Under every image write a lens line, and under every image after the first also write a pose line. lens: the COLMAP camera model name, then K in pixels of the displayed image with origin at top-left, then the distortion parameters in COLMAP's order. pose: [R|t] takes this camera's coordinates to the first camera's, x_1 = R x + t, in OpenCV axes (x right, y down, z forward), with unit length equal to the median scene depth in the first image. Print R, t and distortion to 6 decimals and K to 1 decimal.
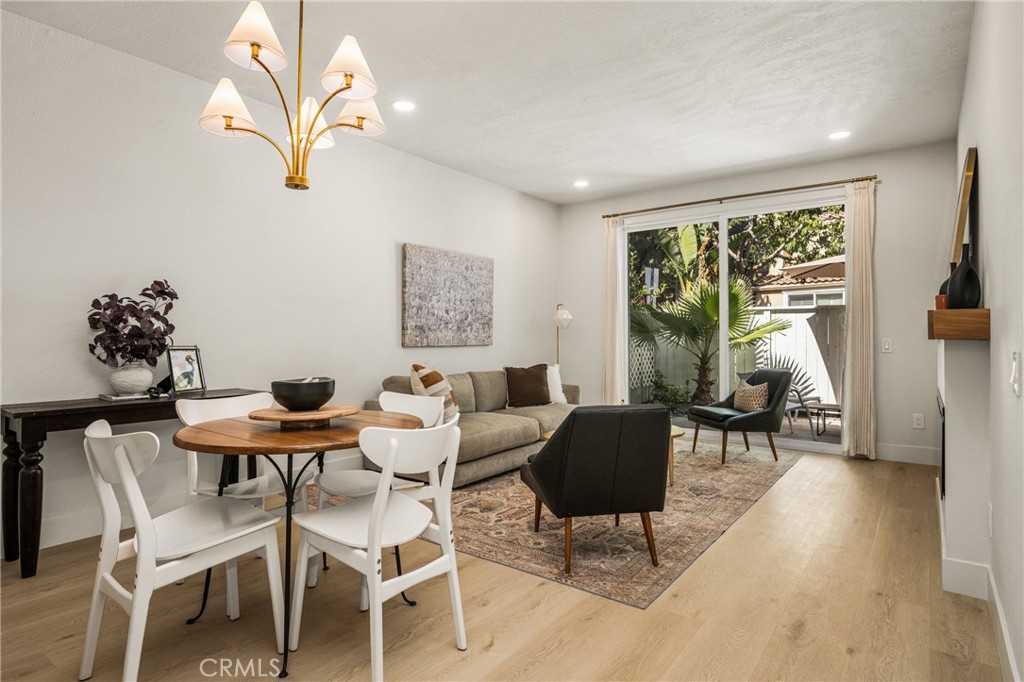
lens RADIAL K [[550.4, 0, 524.9], [0, 550.4, 333.6], [0, 0, 1]] dist [0.000224, 0.000308]
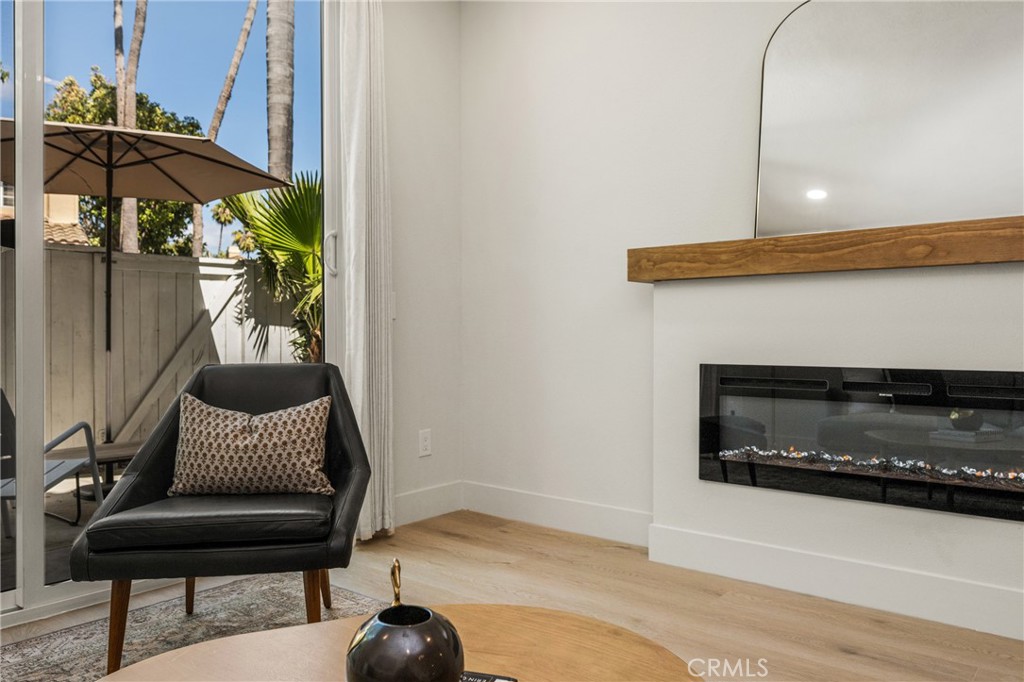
lens RADIAL K [[740.2, 0, 512.0], [0, 740.2, 333.0], [0, 0, 1]] dist [-0.004432, 0.000316]
pose [[0.059357, 0.003990, 0.998229, -0.038670], [-0.002055, 0.999990, -0.003875, 0.073800], [-0.998235, -0.001822, 0.059365, 1.252641]]
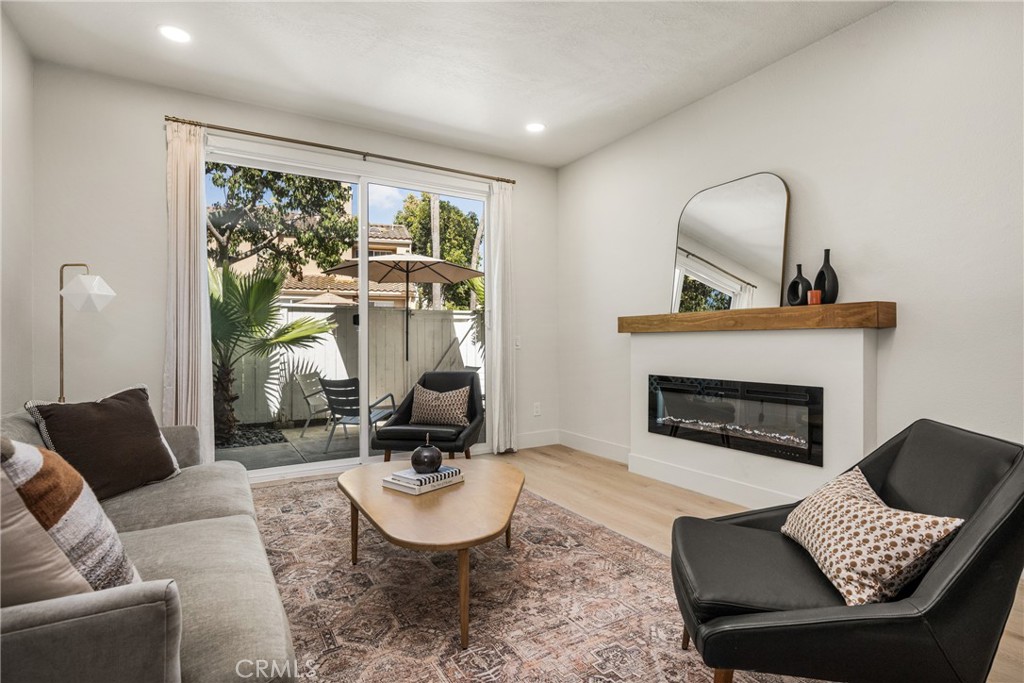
lens RADIAL K [[504.6, 0, 515.6], [0, 504.6, 340.6], [0, 0, 1]] dist [-0.000214, 0.000385]
pose [[0.386967, 0.001663, 0.922092, -0.369624], [-0.000191, 0.999998, -0.001723, 0.029420], [-0.922094, 0.000491, 0.386967, 0.923865]]
